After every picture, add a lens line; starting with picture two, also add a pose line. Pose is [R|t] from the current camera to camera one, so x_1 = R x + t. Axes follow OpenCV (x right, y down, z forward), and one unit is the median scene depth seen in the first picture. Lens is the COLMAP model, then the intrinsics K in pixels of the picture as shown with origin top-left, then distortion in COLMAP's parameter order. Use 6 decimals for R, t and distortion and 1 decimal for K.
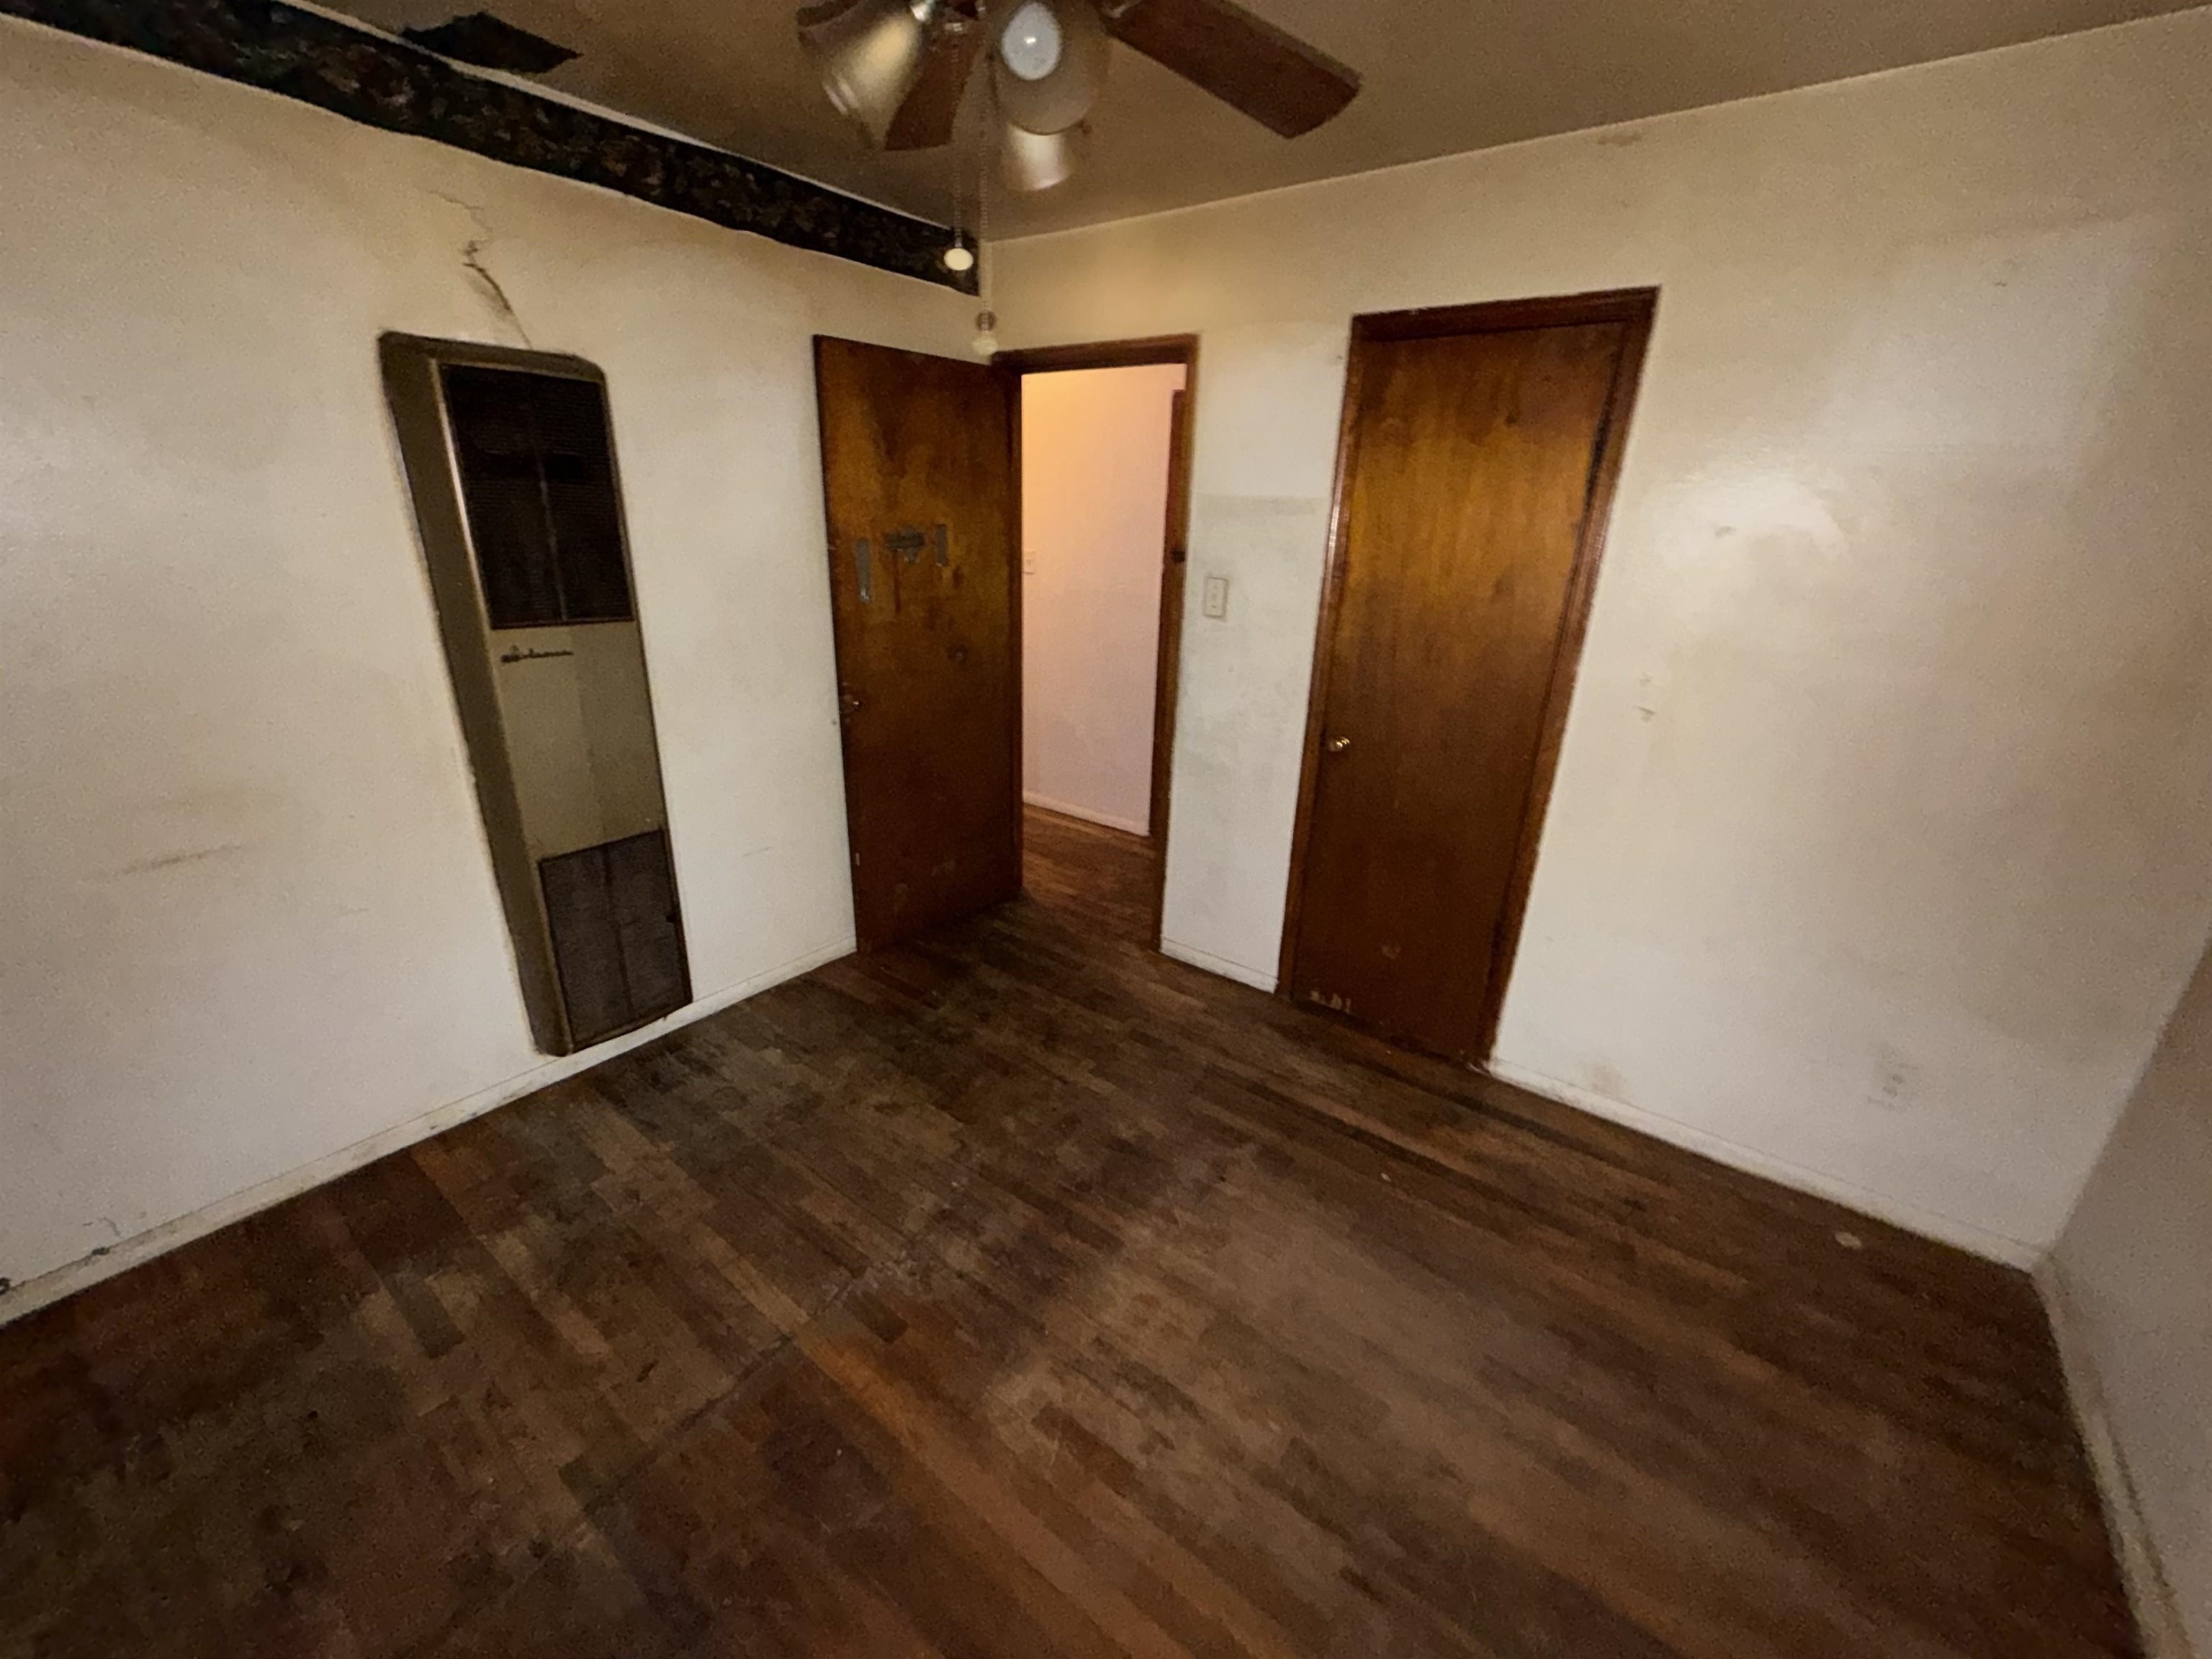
lens RADIAL K [[890.0, 0, 1106.0], [0, 890.0, 829.6], [0, 0, 1]] dist [0.001535, -0.000878]
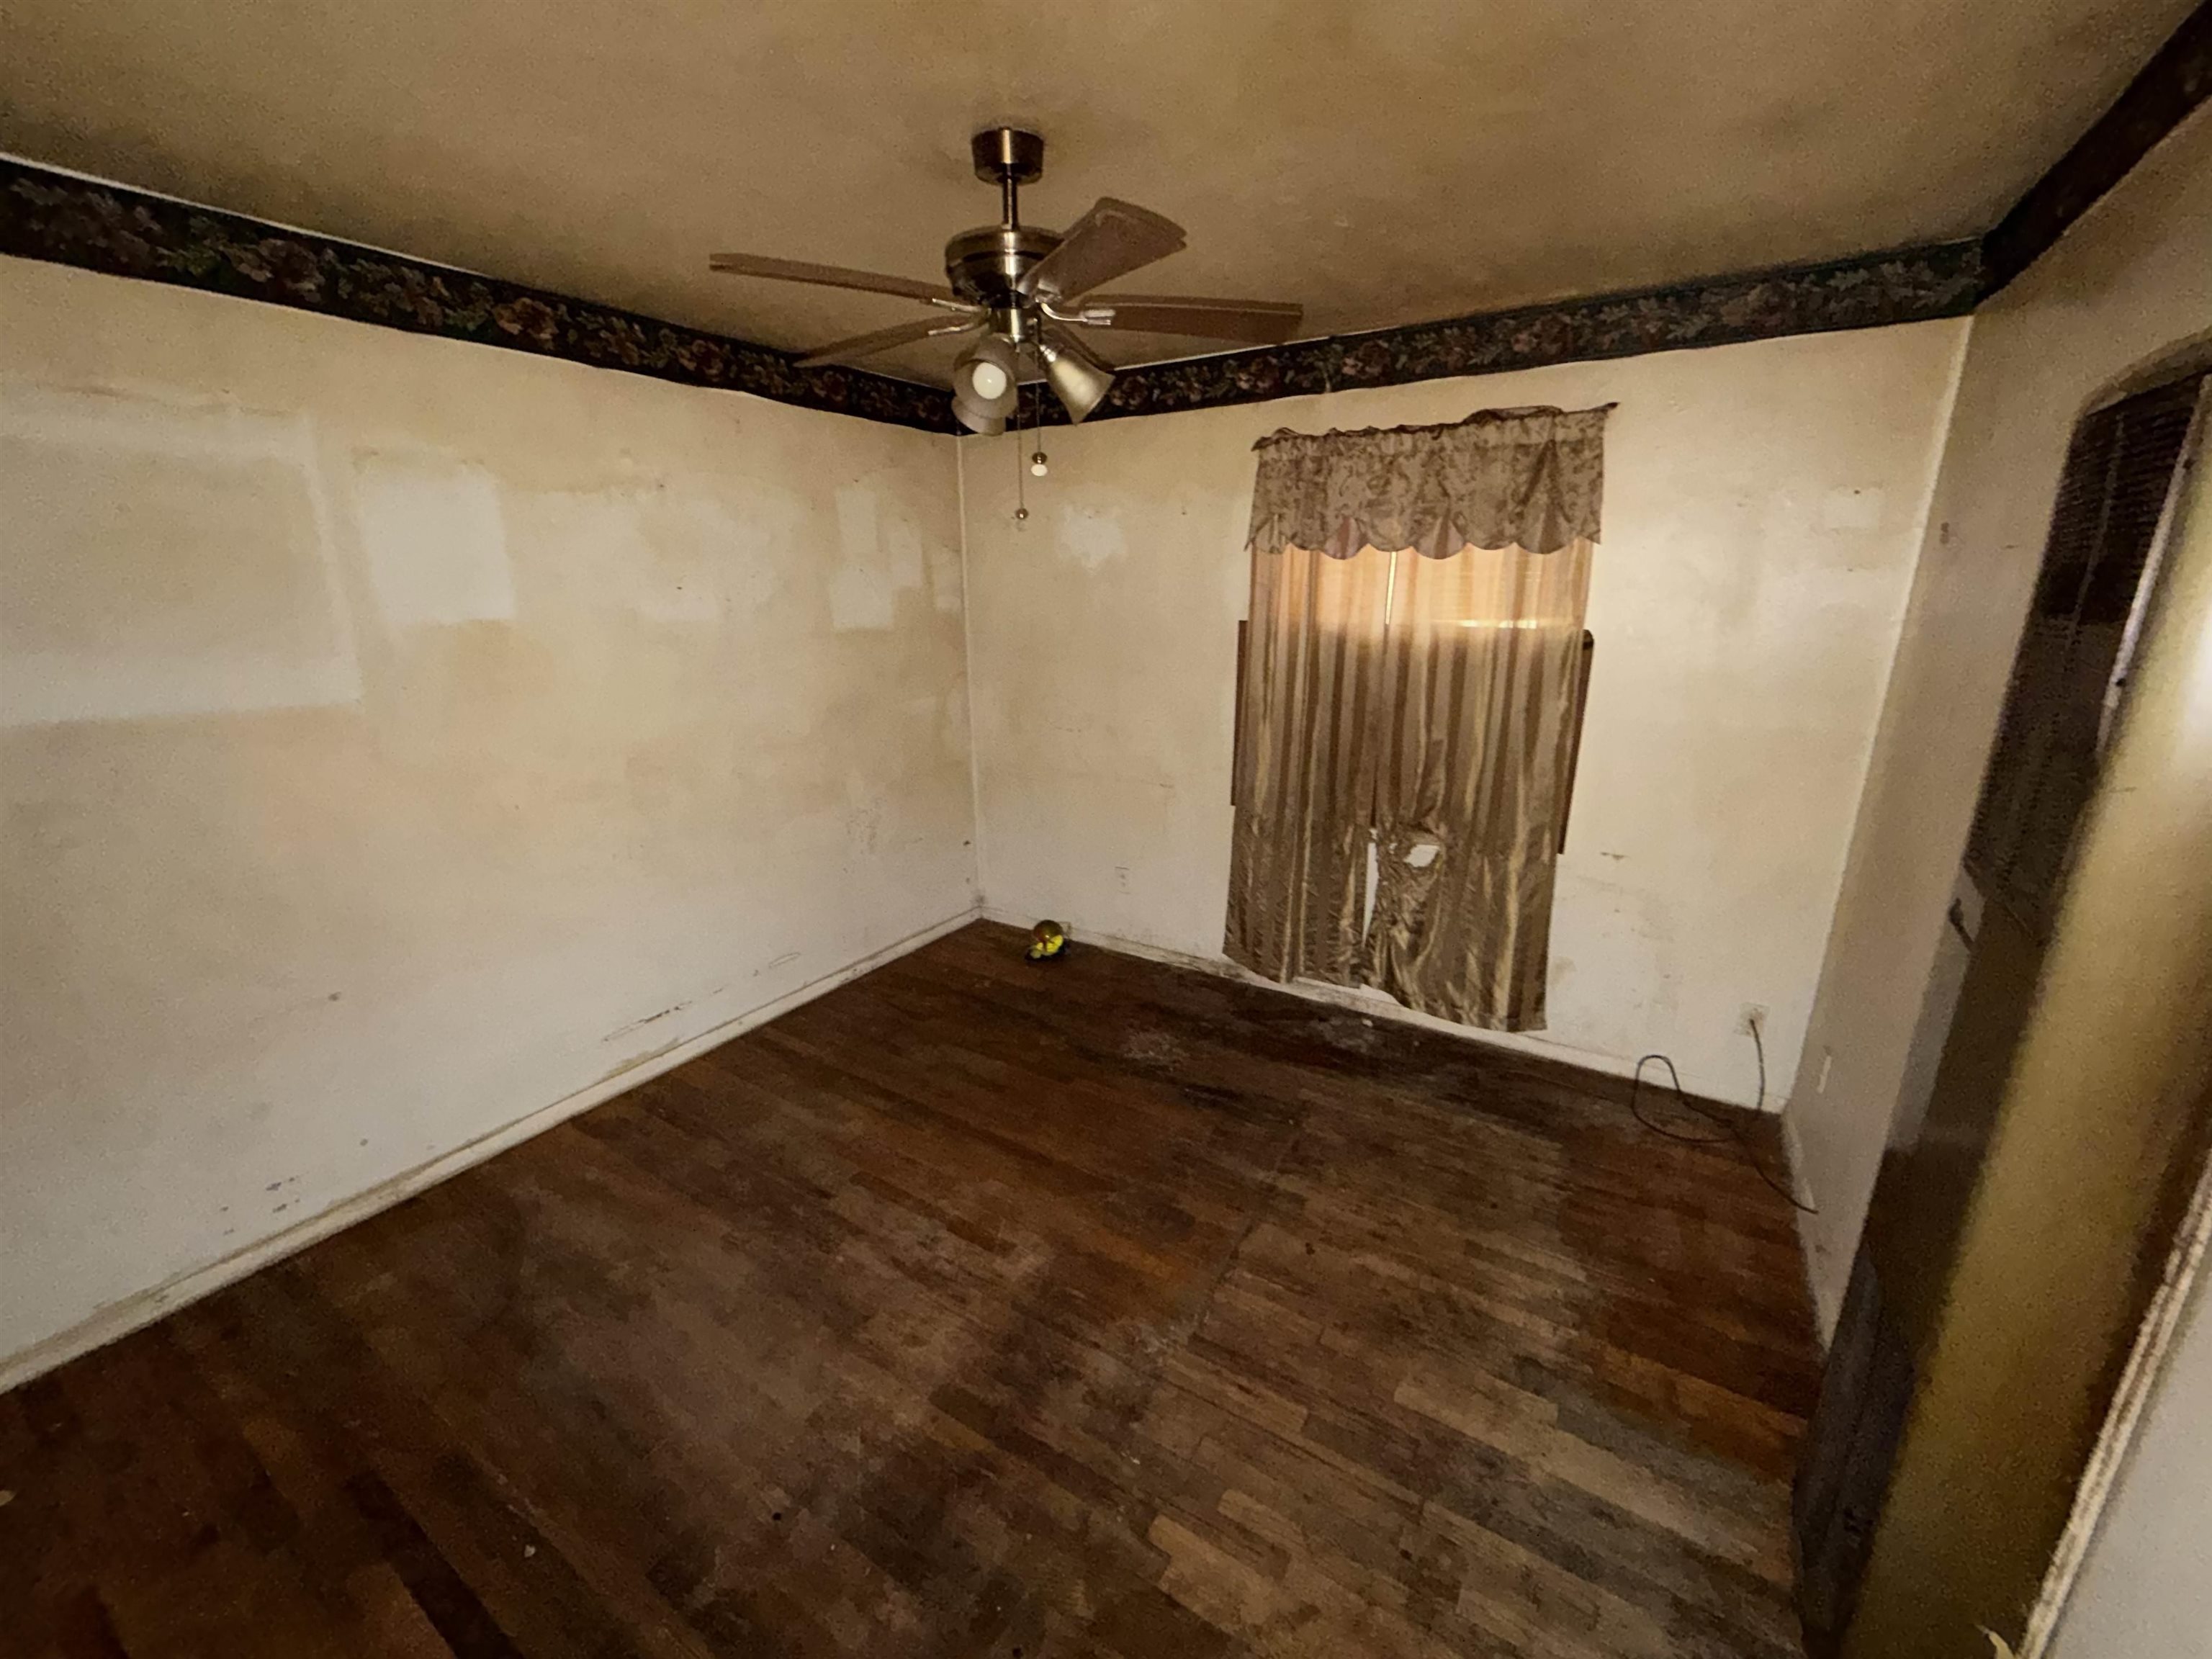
lens RADIAL K [[890.0, 0, 1101.0], [0, 890.0, 833.5], [0, 0, 1]] dist [0.001535, -0.000878]
pose [[-0.996614, 0.001963, -0.082203, -0.086486], [-0.046635, 0.809881, 0.584738, -0.583483], [0.067722, 0.586591, -0.807047, 1.497789]]
